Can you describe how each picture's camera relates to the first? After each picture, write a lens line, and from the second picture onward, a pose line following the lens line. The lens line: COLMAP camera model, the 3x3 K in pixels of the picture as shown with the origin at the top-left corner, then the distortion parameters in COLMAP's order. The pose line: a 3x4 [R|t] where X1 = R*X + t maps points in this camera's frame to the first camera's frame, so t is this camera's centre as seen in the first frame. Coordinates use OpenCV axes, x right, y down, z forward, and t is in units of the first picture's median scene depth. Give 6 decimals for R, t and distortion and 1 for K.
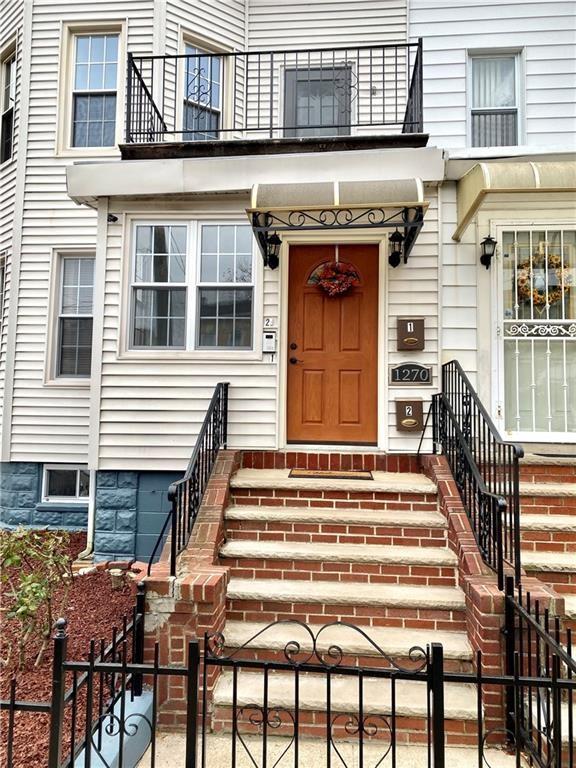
lens RADIAL K [[578.9, 0, 288.4], [0, 578.9, 378.0], [0, 0, 1]] dist [0.033147, -0.004477]
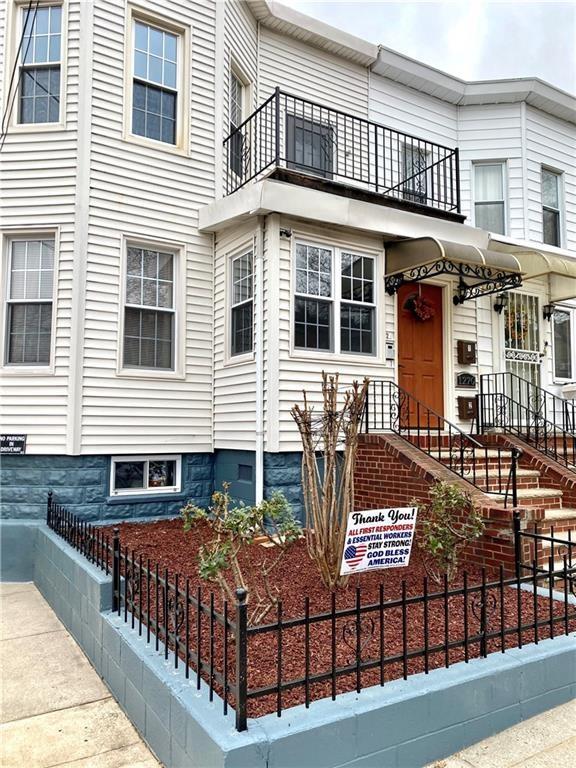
lens RADIAL K [[578.9, 0, 290.2], [0, 578.9, 388.4], [0, 0, 1]] dist [0.033147, -0.004477]
pose [[0.817209, 0.032007, 0.575453, -0.936447], [-0.037476, 0.999295, -0.002361, 0.032291], [-0.575122, -0.019636, 0.817832, 0.051693]]
